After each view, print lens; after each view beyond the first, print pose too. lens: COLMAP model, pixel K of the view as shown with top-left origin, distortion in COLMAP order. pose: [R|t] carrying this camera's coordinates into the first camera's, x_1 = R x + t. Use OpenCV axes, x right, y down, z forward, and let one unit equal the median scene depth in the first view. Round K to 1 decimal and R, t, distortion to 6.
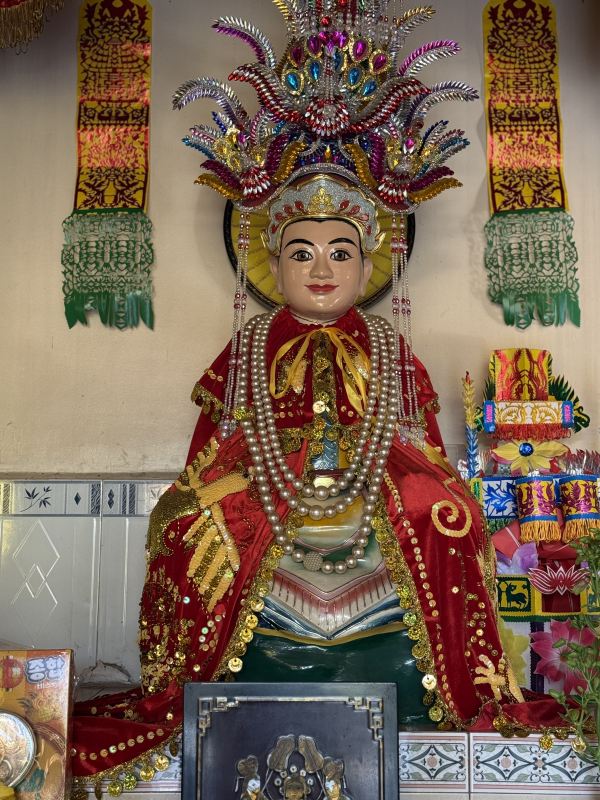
lens RADIAL K [[1327.6, 0, 300.0], [0, 1327.6, 399.0], [0, 0, 1]] dist [0.159355, 0.000000]
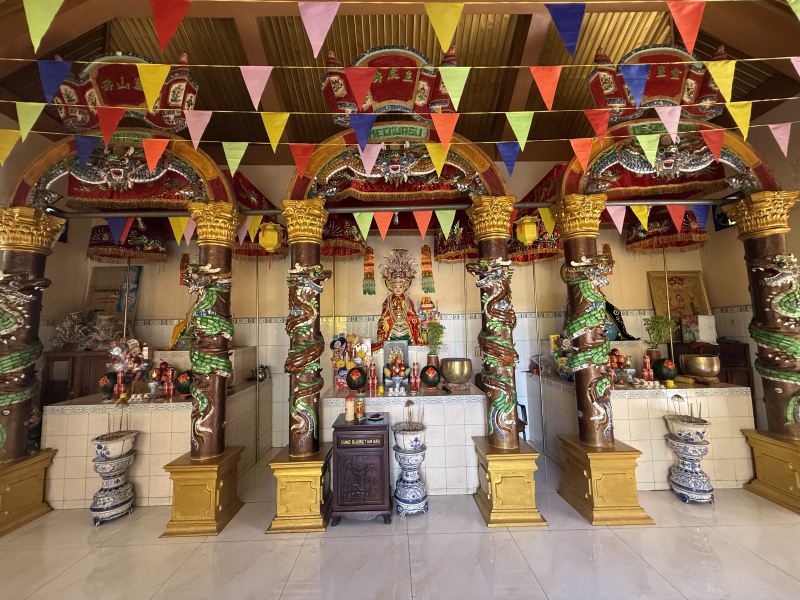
lens RADIAL K [[321.6, 0, 398.7], [0, 321.6, 301.5], [0, 0, 1]] dist [-0.000048, 0.000000]
pose [[0.999585, -0.028813, -0.000634, 0.017011], [0.028810, 0.998428, 0.048075, -0.112386], [-0.000753, -0.048074, 0.998844, -0.848837]]
